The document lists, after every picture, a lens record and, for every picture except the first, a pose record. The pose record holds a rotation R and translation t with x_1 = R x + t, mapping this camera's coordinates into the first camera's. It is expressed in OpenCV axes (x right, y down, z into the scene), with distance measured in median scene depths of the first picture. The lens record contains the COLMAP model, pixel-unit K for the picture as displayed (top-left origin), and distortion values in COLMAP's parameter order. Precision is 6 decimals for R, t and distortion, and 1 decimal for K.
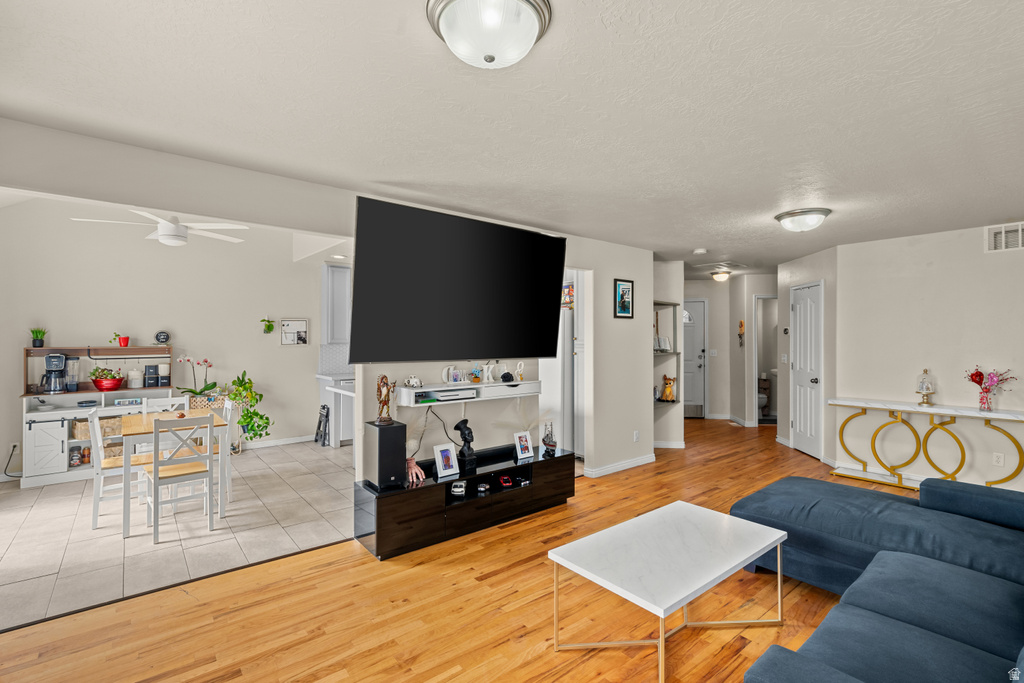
lens RADIAL K [[468.6, 0, 502.3], [0, 468.6, 333.4], [0, 0, 1]] dist [-0.014518, -0.000008]
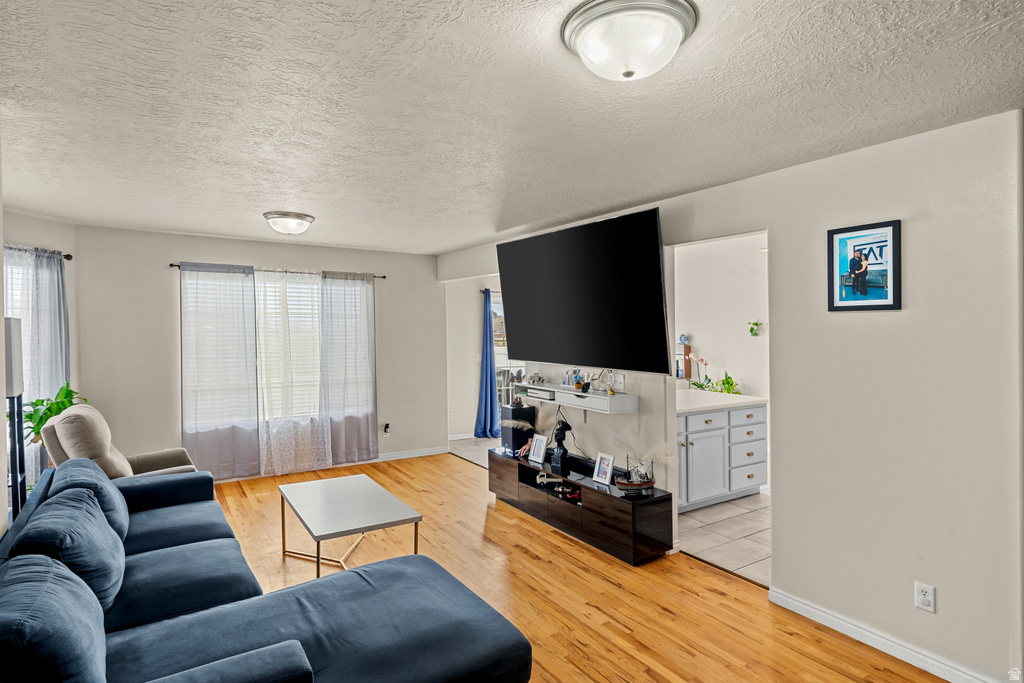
lens RADIAL K [[521.2, 0, 505.0], [0, 521.2, 337.1], [0, 0, 1]] dist [0.000715, 0.001048]
pose [[-0.083817, 0.010918, -0.996421, 1.022605], [0.003410, 0.999937, 0.010670, -0.016637], [0.996475, -0.002503, -0.083849, 0.896815]]
